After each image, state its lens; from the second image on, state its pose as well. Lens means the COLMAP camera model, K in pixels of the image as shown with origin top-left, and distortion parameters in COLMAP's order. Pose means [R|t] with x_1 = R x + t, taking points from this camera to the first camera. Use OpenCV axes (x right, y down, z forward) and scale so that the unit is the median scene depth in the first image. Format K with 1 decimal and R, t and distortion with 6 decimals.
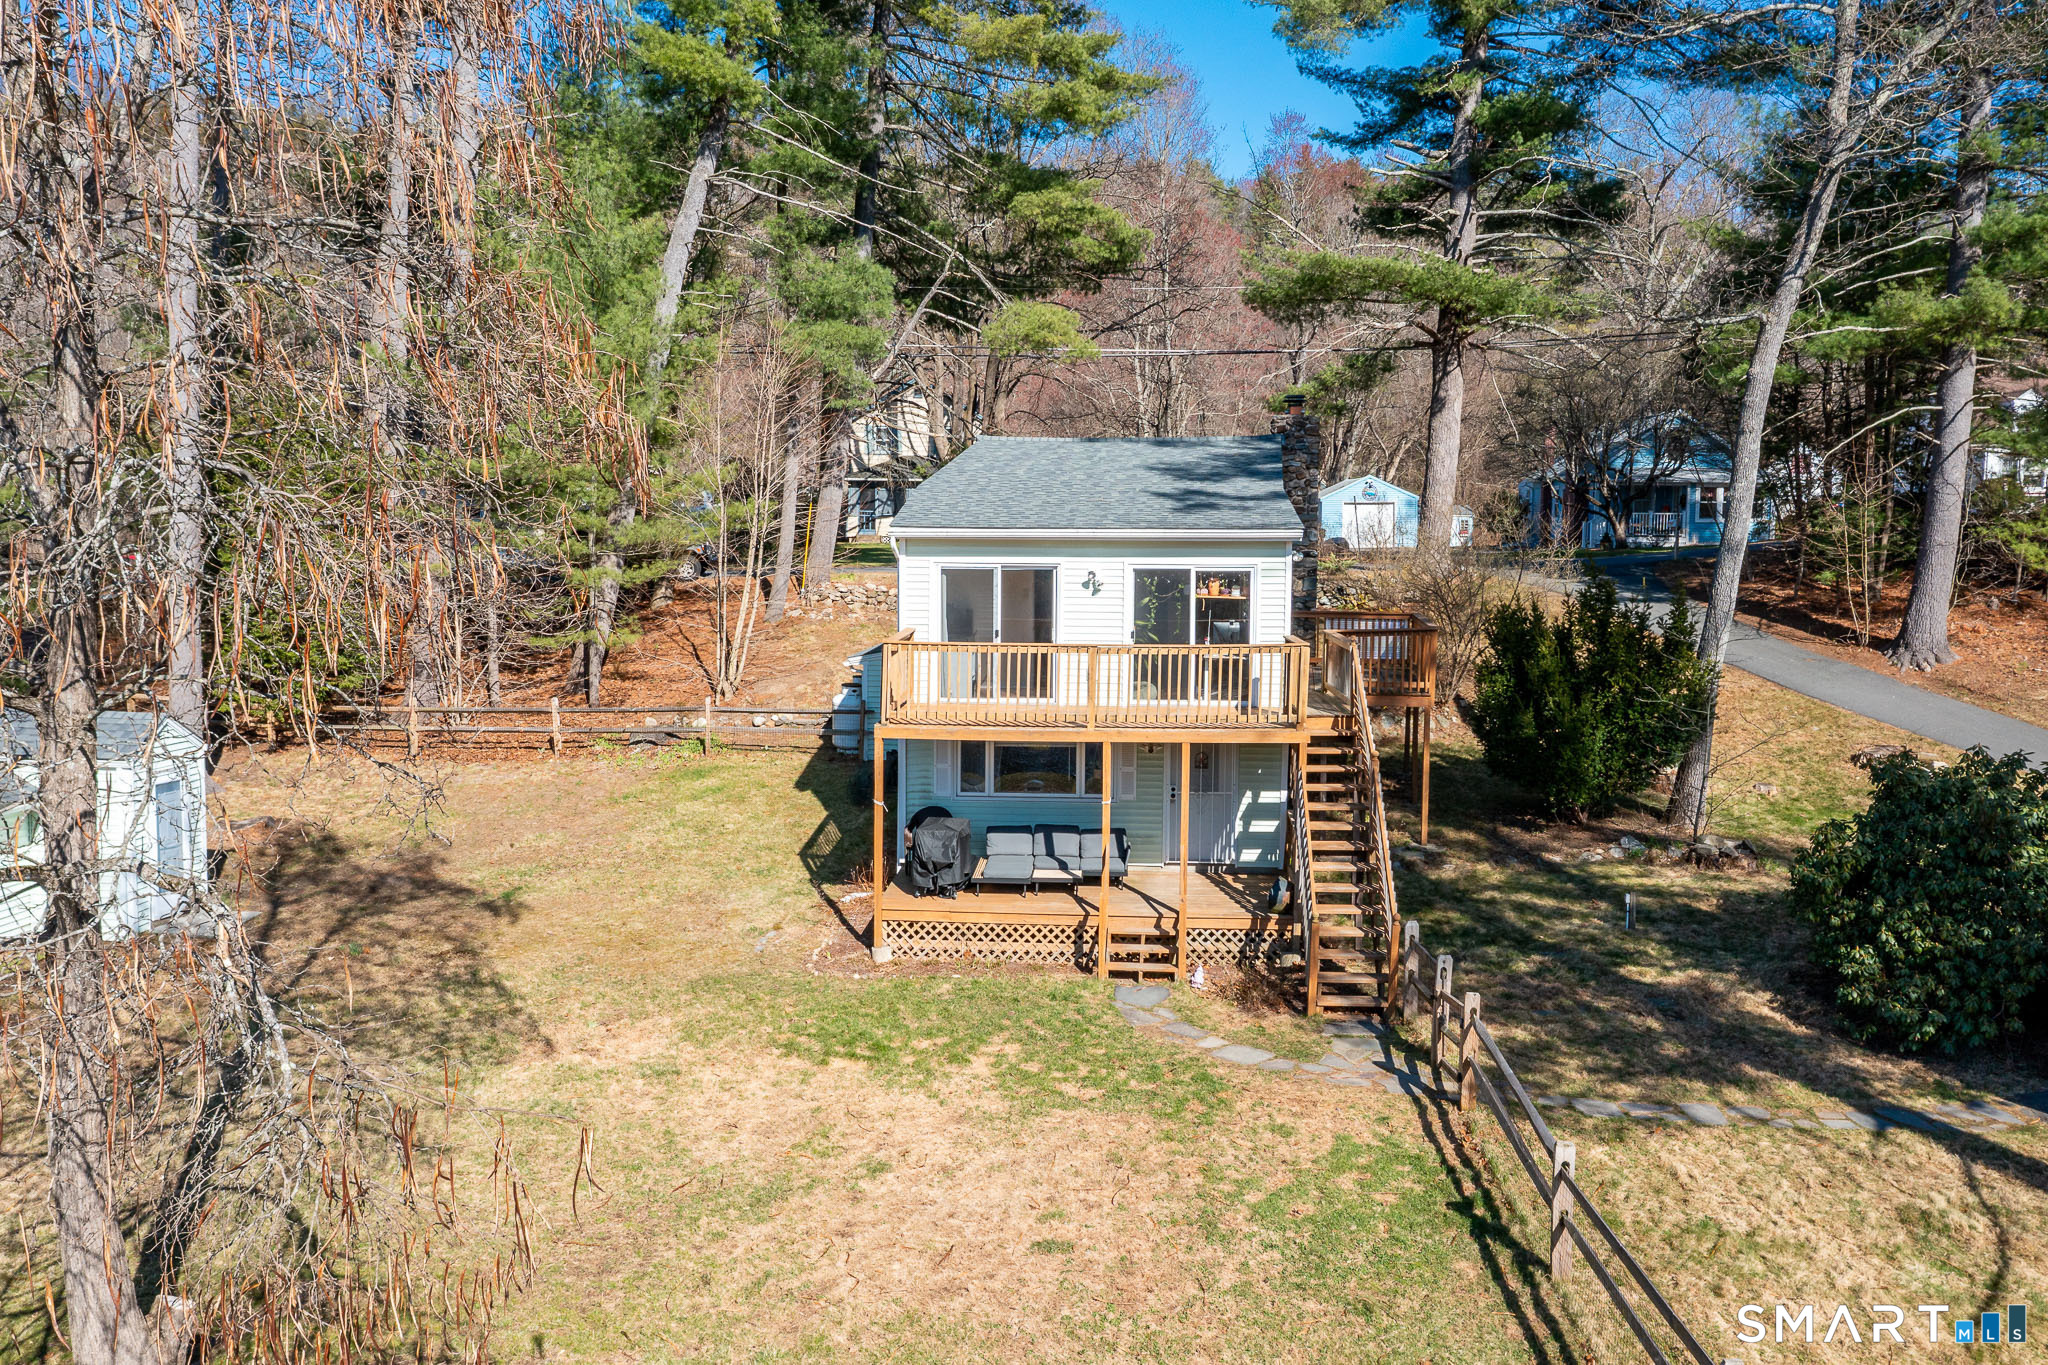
lens RADIAL K [[1588.6, 0, 1025.5], [0, 1588.6, 675.9], [0, 0, 1]] dist [-0.006678, -0.003751]
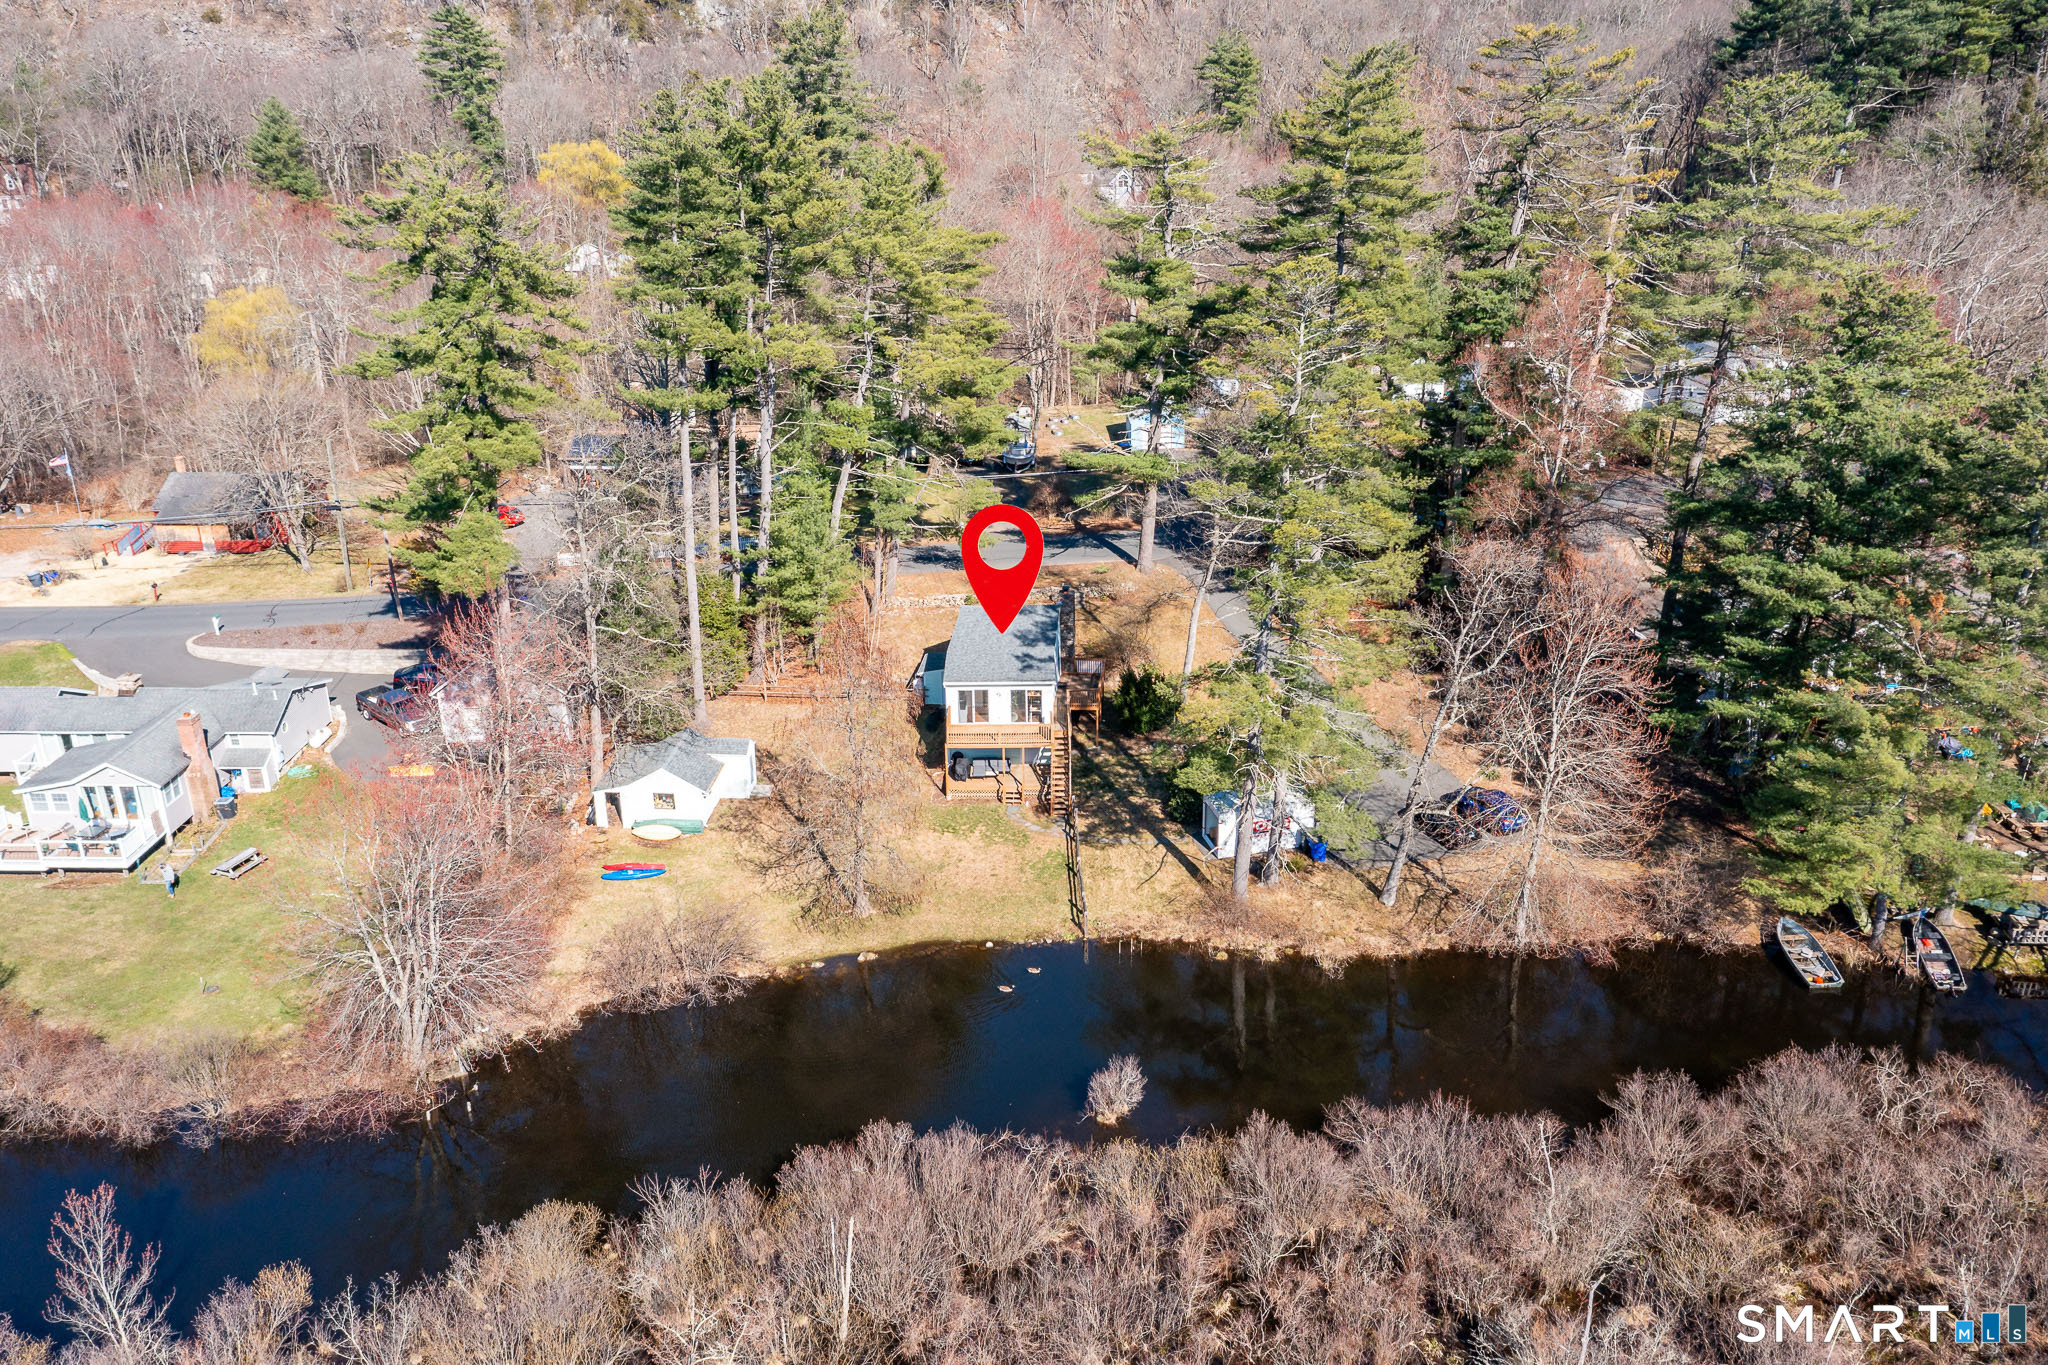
lens RADIAL K [[1588.6, 0, 1025.0], [0, 1588.6, 684.1], [0, 0, 1]] dist [-0.006678, -0.003751]
pose [[0.998491, -0.035417, 0.041970, -0.055012], [0.021536, 0.955559, 0.294012, -1.240668], [-0.050518, -0.292665, 0.954880, -2.677718]]
